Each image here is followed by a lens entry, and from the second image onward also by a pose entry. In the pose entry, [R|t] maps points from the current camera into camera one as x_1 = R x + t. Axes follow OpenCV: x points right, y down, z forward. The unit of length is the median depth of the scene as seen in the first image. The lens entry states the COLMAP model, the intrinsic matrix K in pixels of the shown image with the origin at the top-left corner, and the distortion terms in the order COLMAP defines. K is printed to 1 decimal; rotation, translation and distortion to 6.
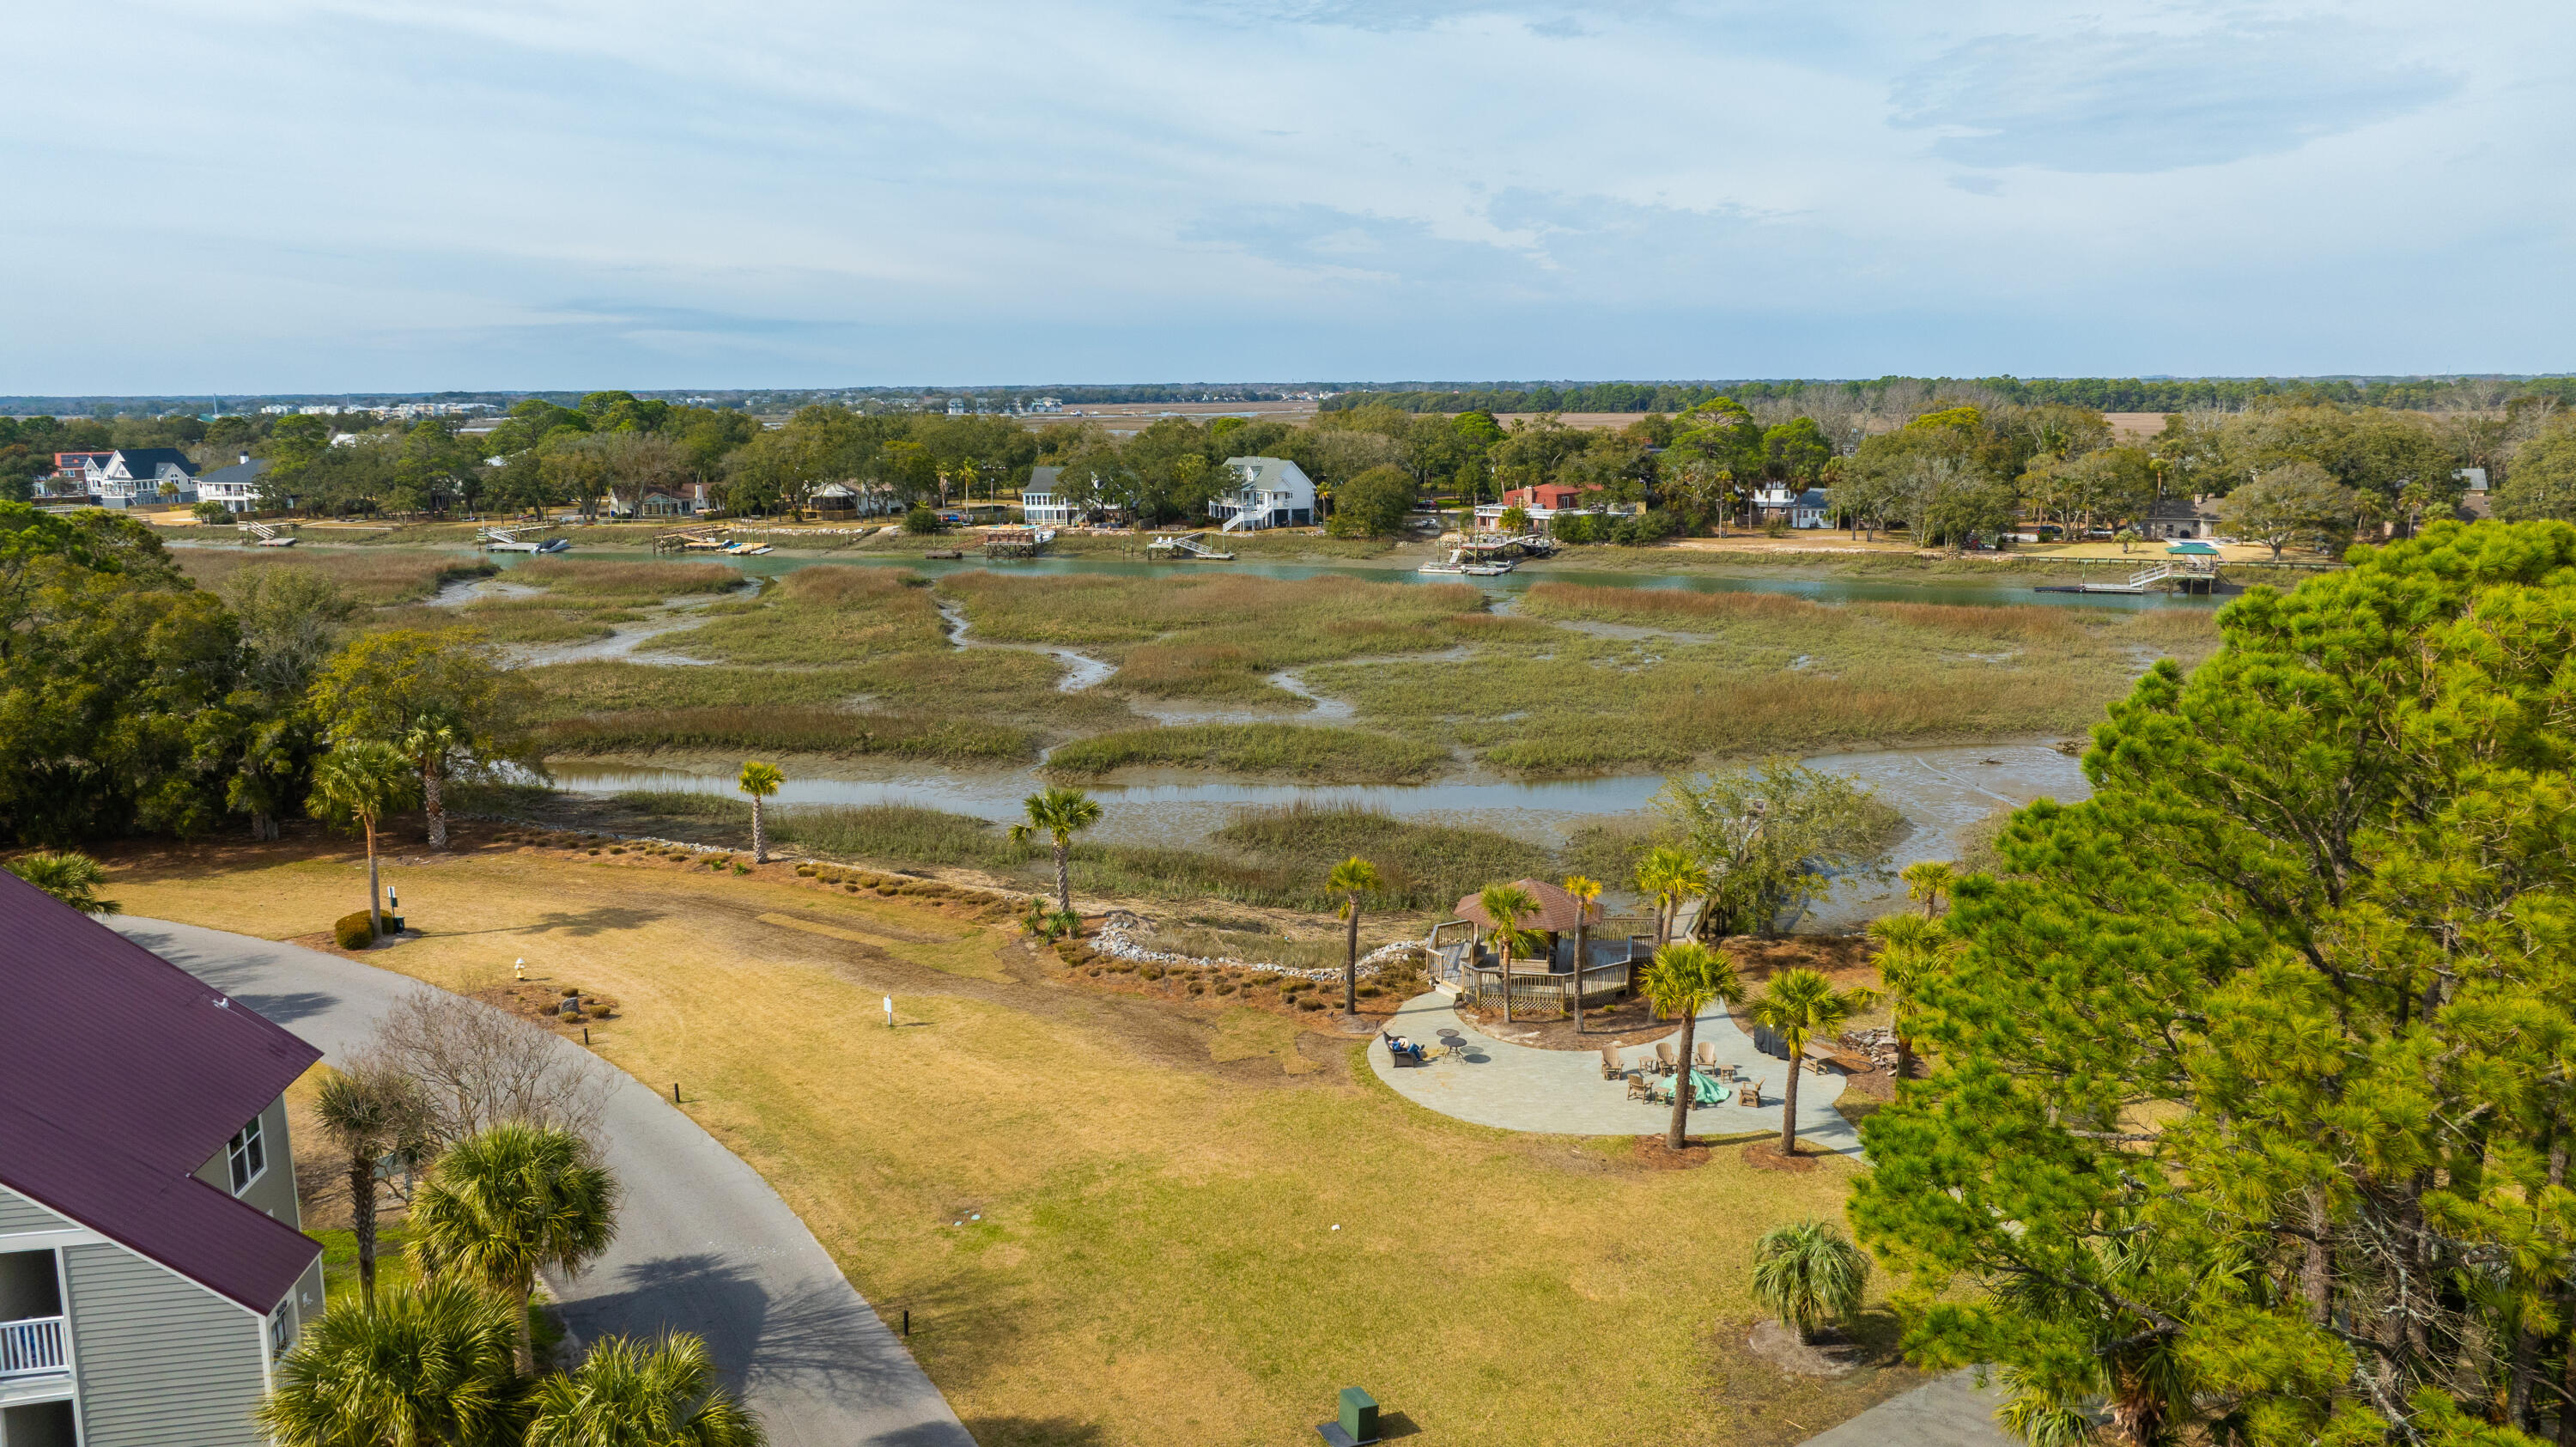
lens RADIAL K [[1778.3, 0, 1287.8], [0, 1778.3, 718.1], [0, 0, 1]] dist [-0.033131, 0.024540]
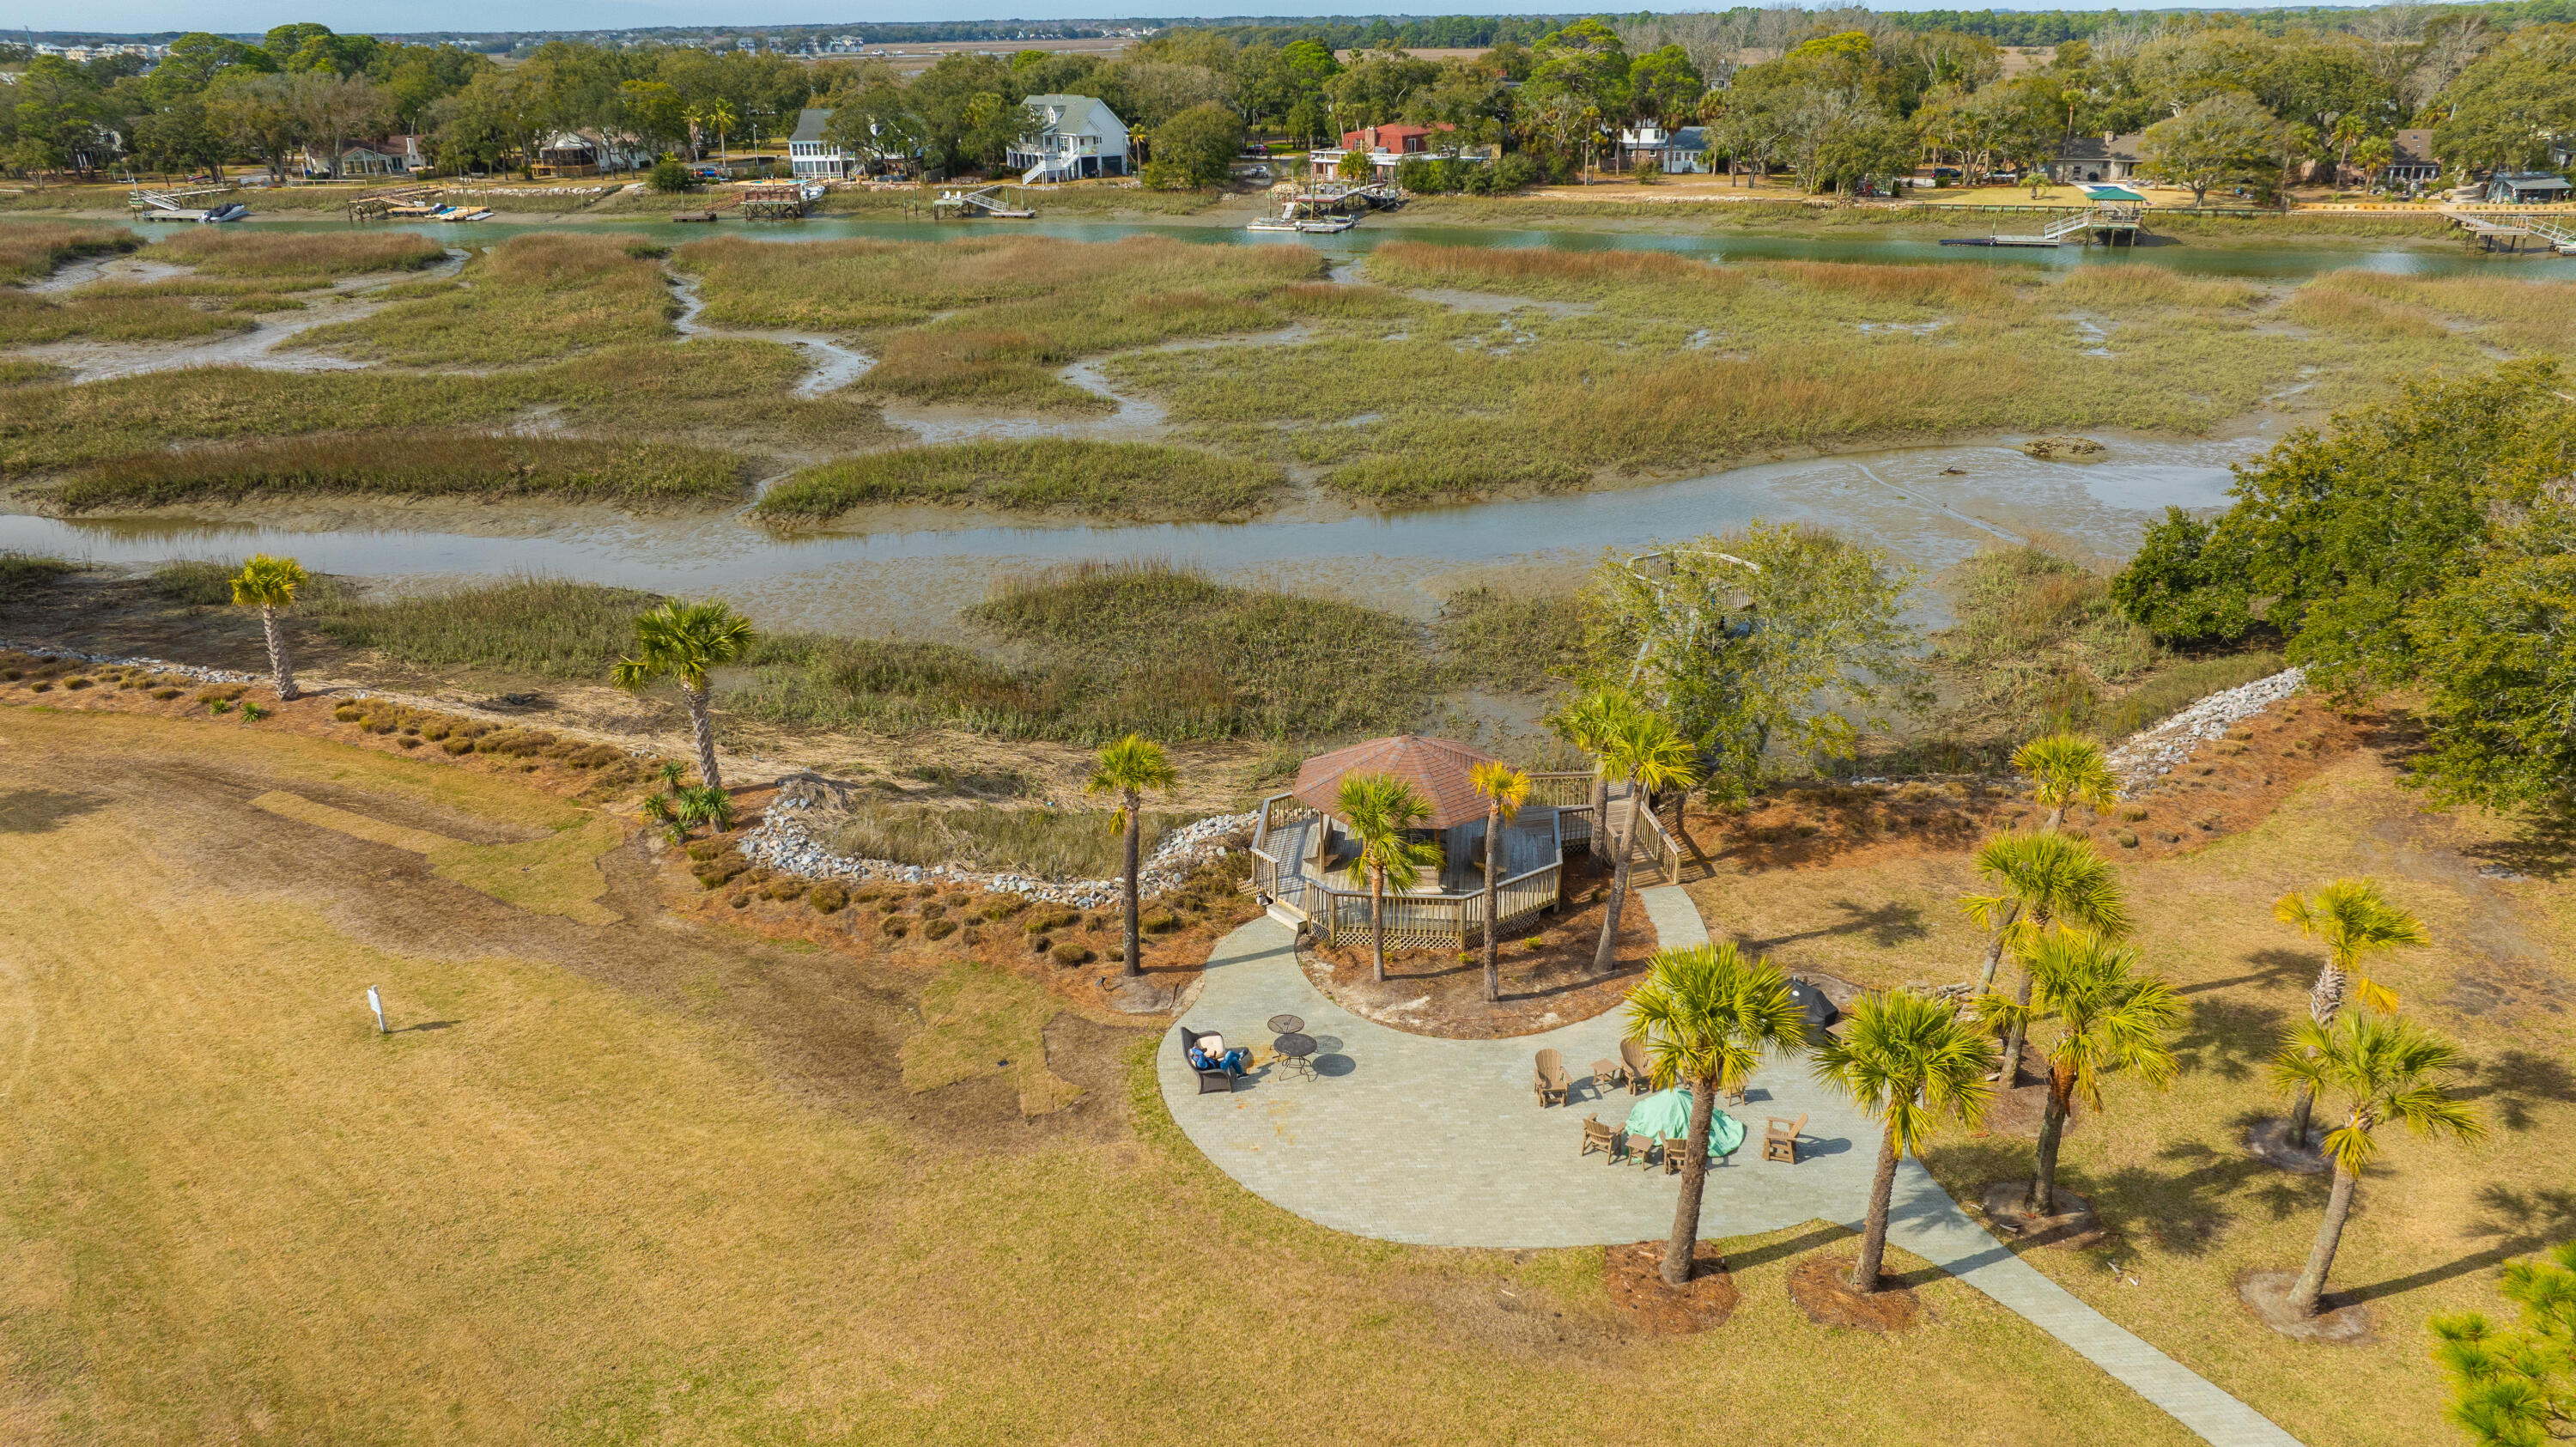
lens RADIAL K [[1778.3, 0, 1297.5], [0, 1778.3, 728.1], [0, 0, 1]] dist [-0.033131, 0.024540]
pose [[0.995205, -0.038510, 0.089908, 0.015024], [0.020410, 0.980757, 0.194160, -0.015895], [-0.095655, -0.191394, 0.976841, 0.146765]]
